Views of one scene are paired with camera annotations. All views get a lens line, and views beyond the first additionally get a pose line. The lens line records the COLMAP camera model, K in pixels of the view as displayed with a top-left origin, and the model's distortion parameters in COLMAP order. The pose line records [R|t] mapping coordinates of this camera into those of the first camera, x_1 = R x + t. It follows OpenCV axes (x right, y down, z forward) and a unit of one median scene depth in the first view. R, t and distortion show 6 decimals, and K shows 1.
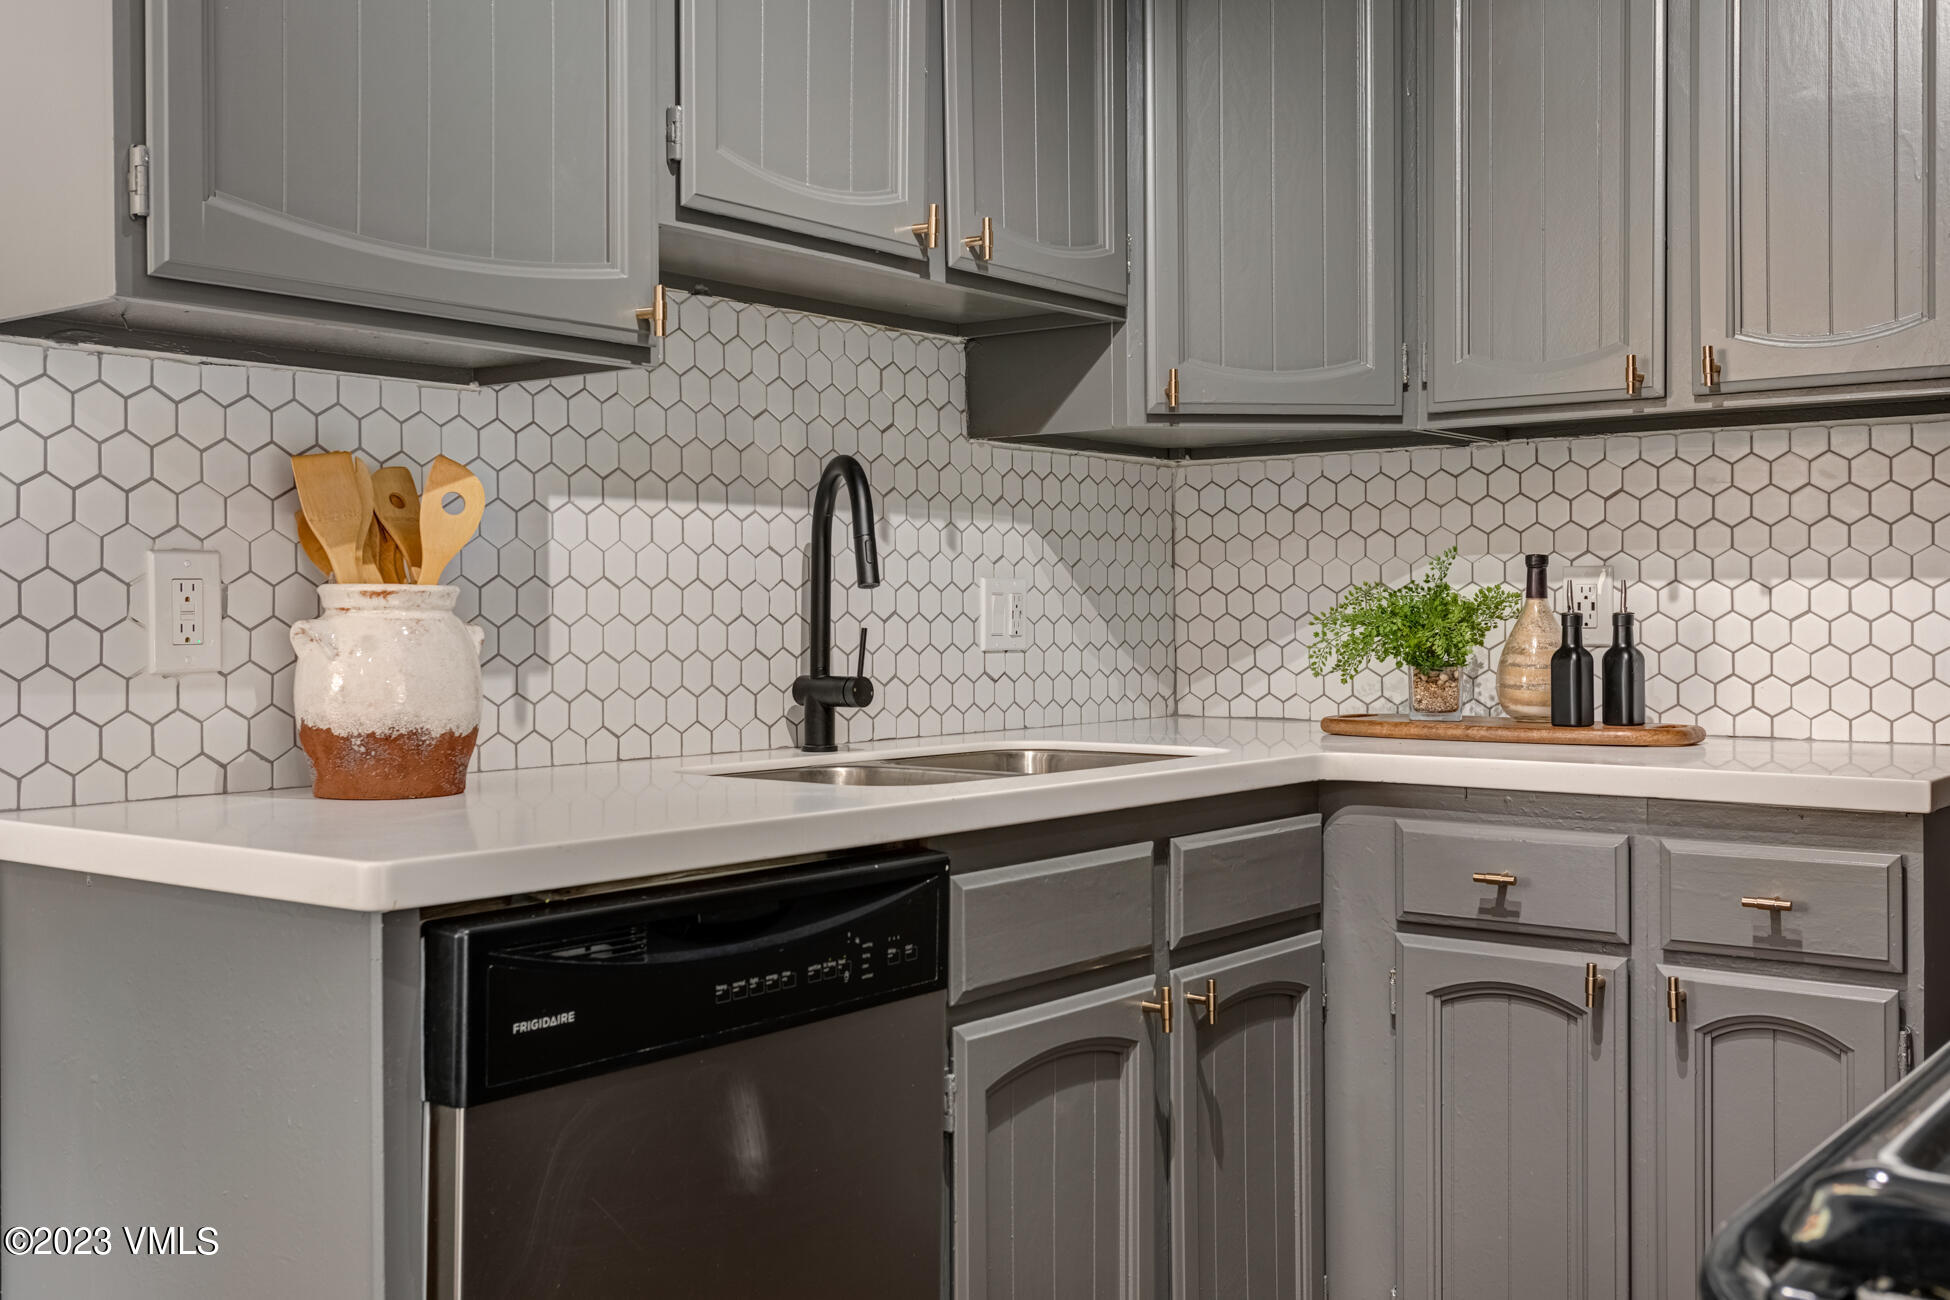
lens RADIAL K [[1900.4, 0, 981.2], [0, 1900.4, 644.8], [0, 0, 1]] dist [0.025720, 0.000000]
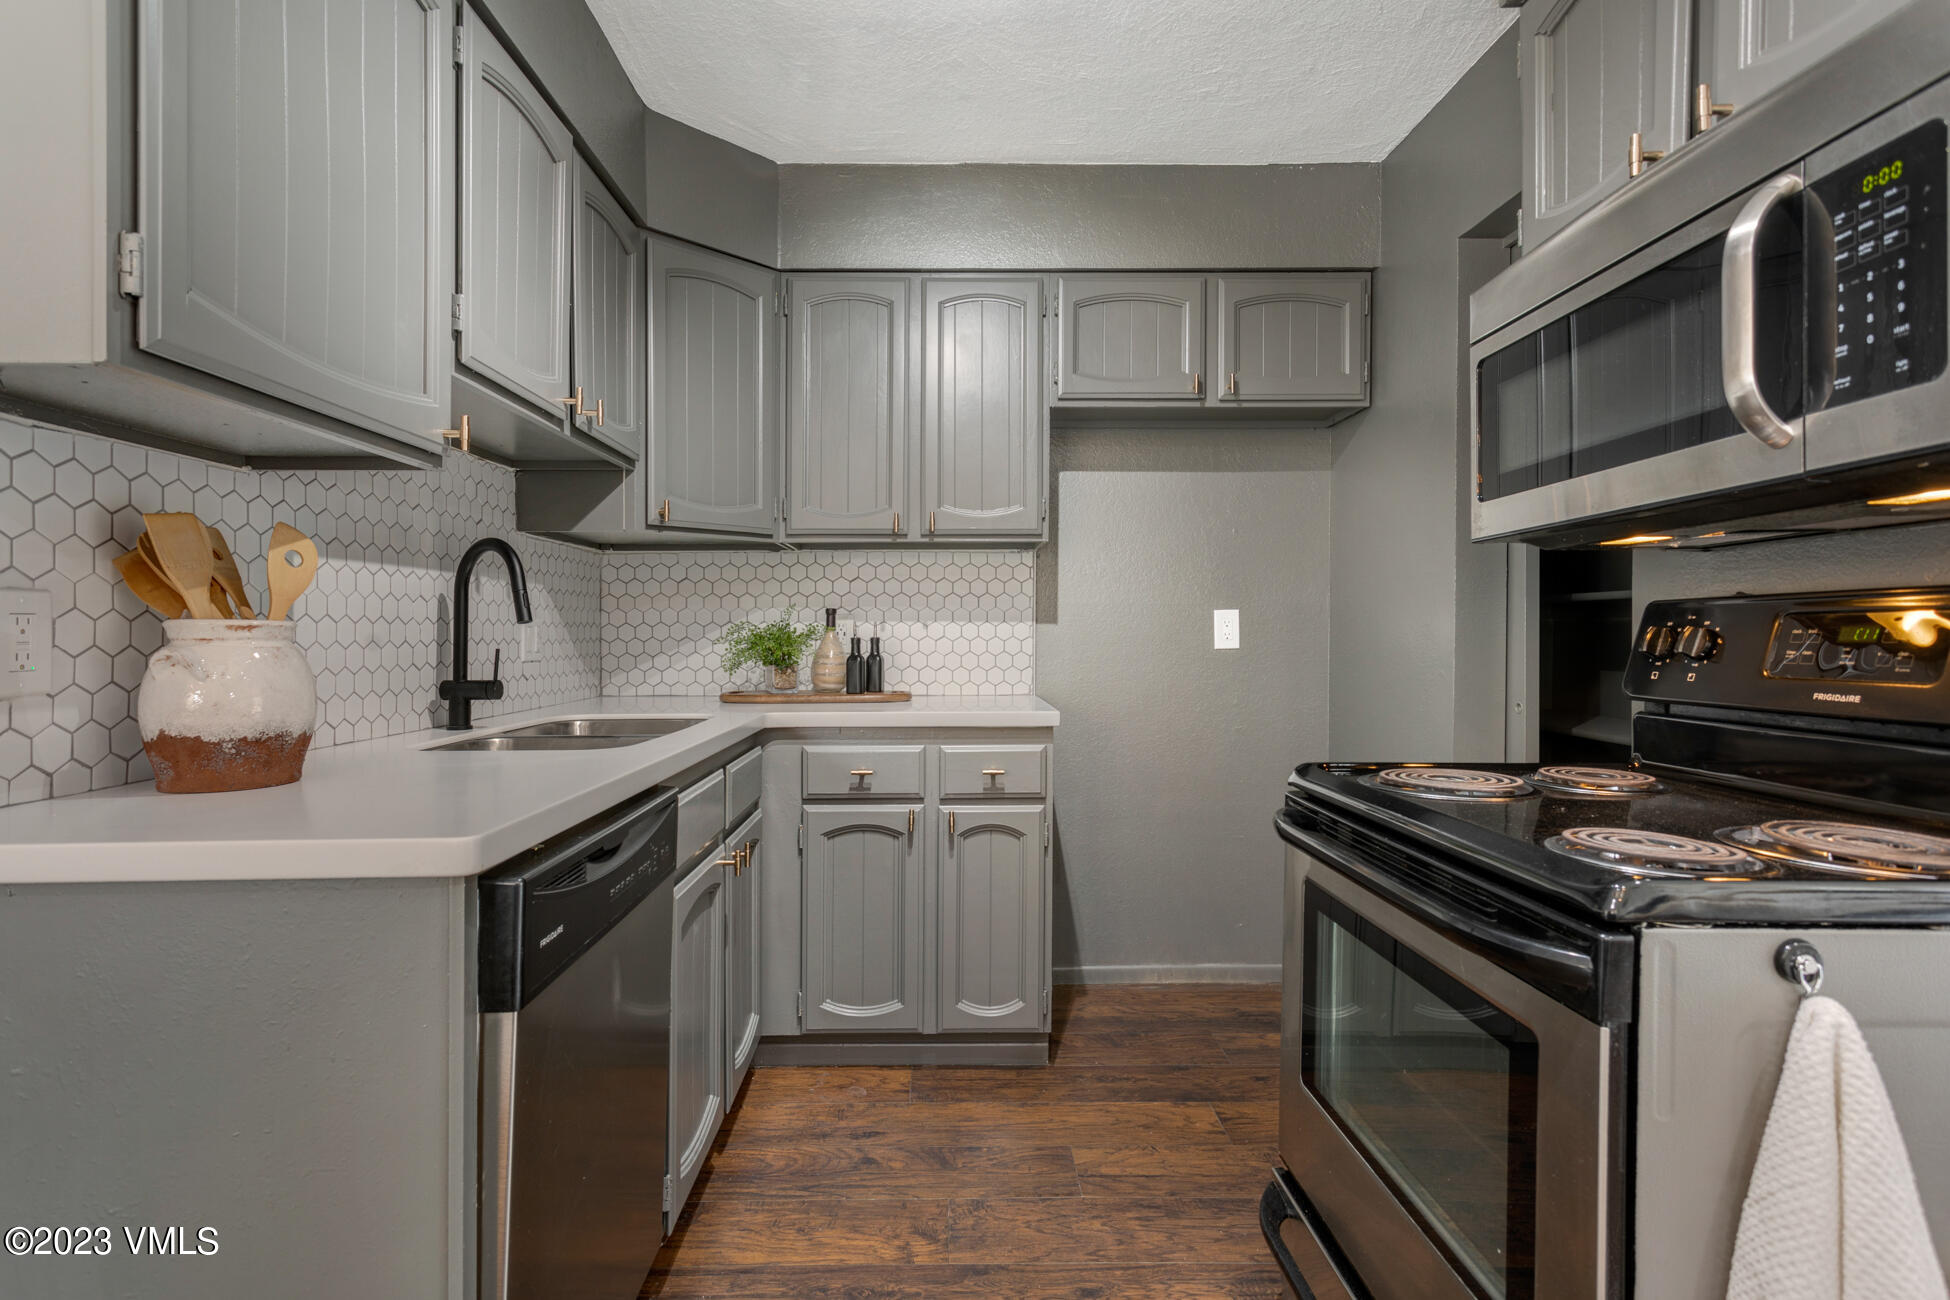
lens RADIAL K [[944.7, 0, 970.6], [0, 944.7, 643.4], [0, 0, 1]] dist [0.020699, 0.000790]
pose [[0.797118, -0.006699, 0.603786, -0.223642], [0.011384, 0.999927, -0.003934, -0.005785], [-0.603716, 0.010009, 0.797136, 0.141618]]
